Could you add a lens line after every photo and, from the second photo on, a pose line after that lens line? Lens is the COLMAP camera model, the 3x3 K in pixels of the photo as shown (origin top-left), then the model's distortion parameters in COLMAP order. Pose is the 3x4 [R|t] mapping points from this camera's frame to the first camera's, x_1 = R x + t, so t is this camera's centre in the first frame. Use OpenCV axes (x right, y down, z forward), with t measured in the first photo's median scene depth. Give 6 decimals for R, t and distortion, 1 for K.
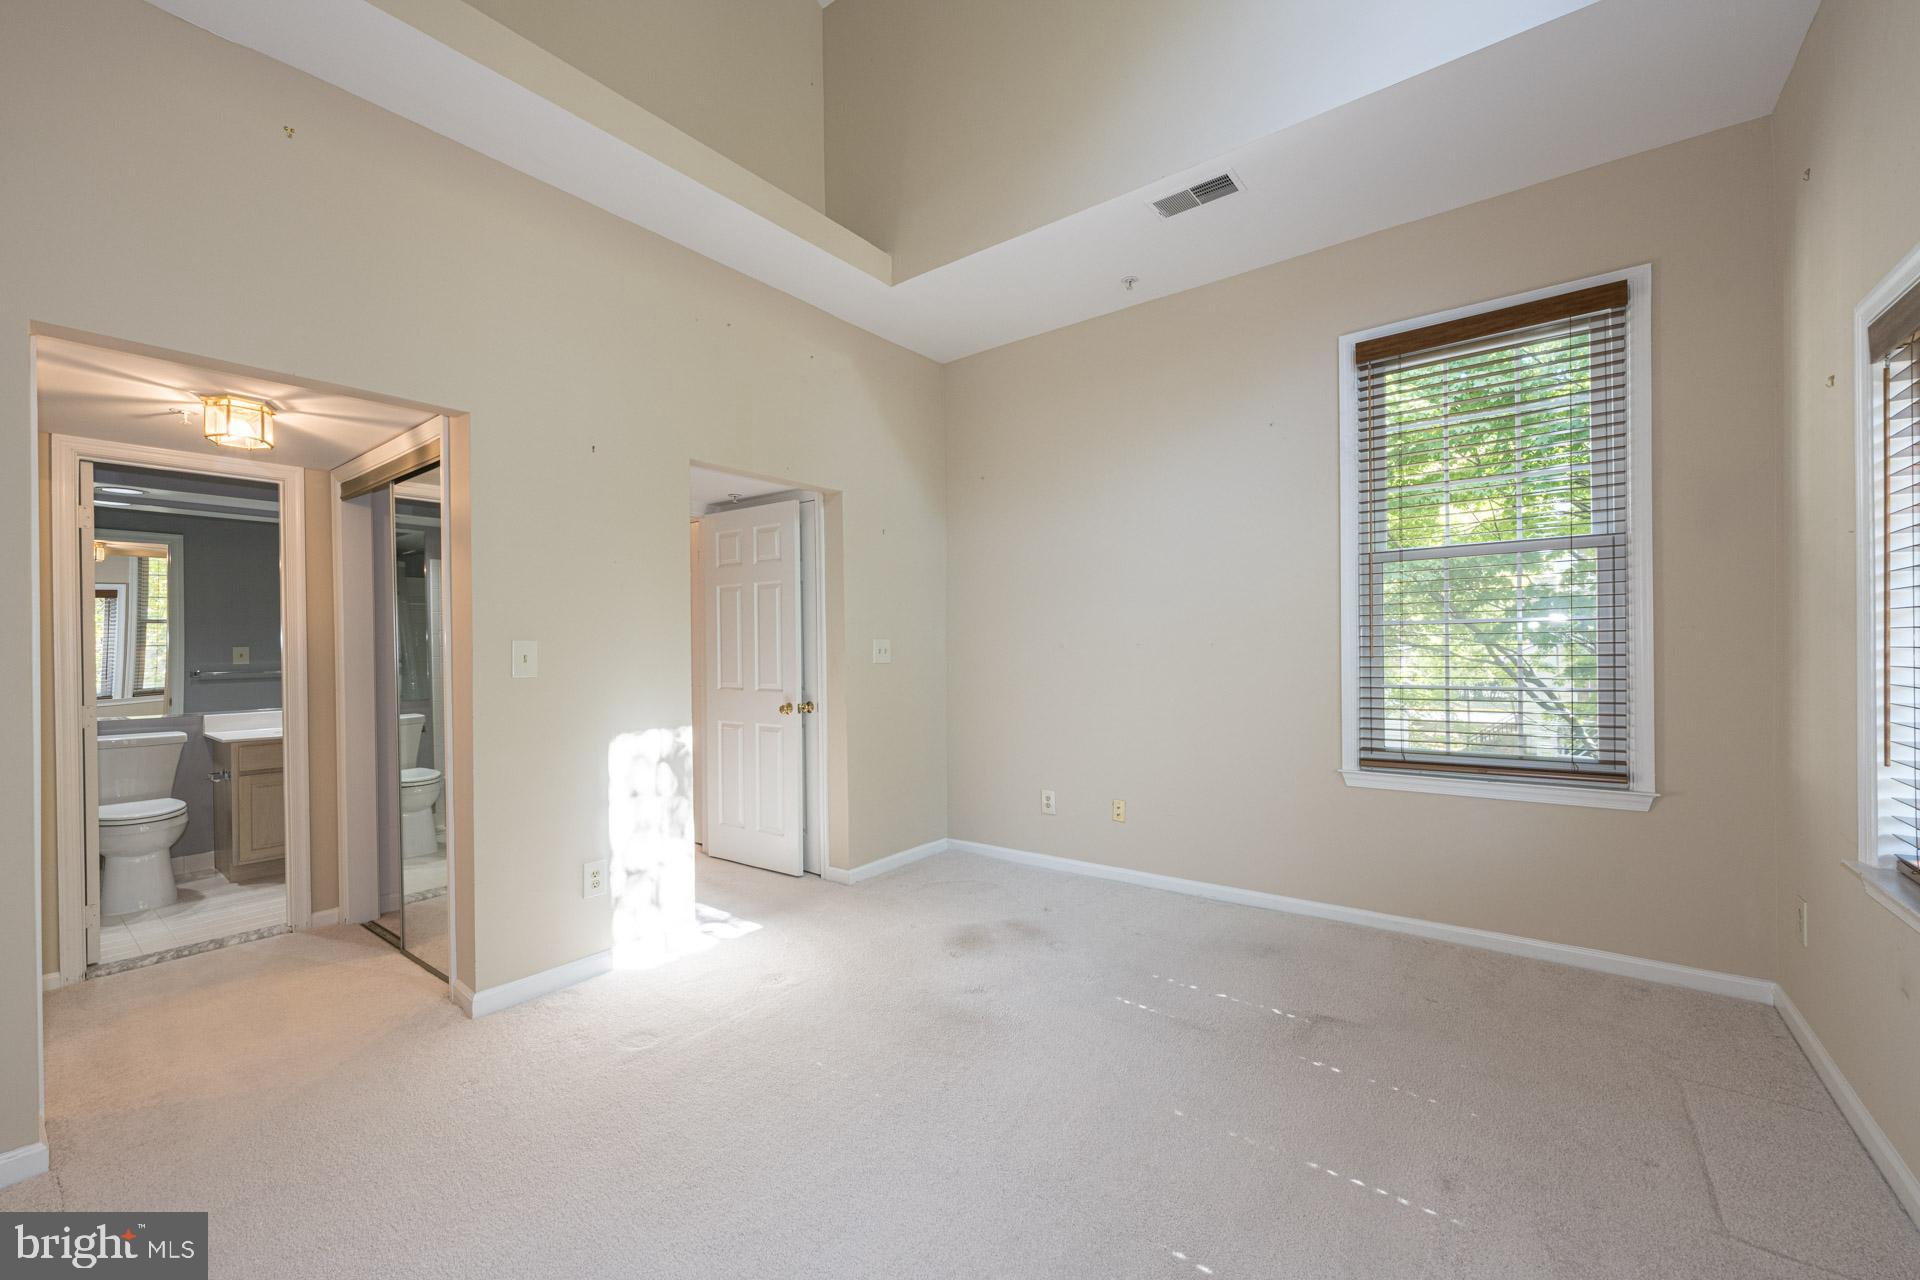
lens RADIAL K [[761.0, 0, 965.9], [0, 761.0, 641.4], [0, 0, 1]] dist [-0.001637, -0.000454]
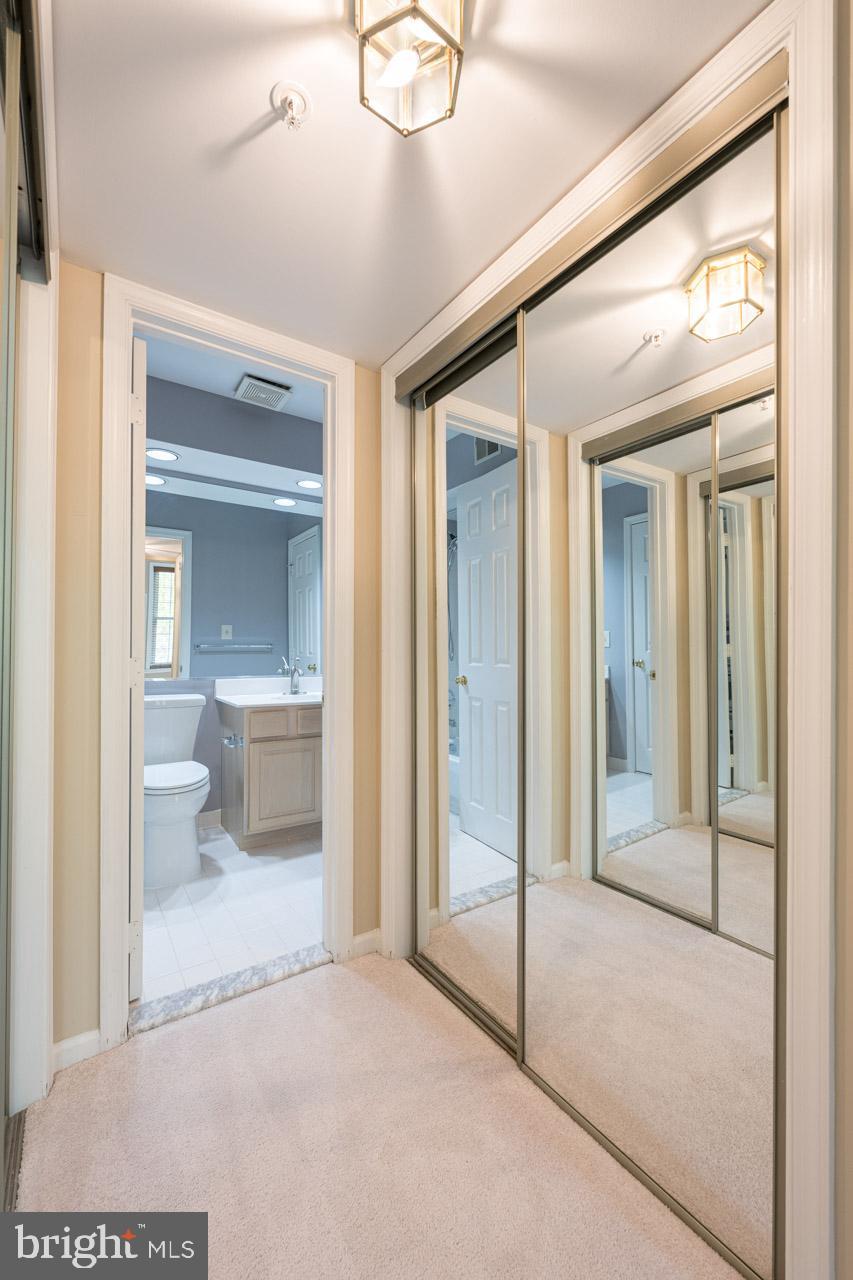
lens RADIAL K [[507.3, 0, 422.9], [0, 507.3, 649.2], [0, 0, 1]] dist [-0.001637, -0.000454]
pose [[0.947166, 0.013579, -0.320457, -0.553901], [-0.015750, 0.999867, -0.004186, 0.059263], [0.320358, 0.009012, 0.947254, 0.468288]]
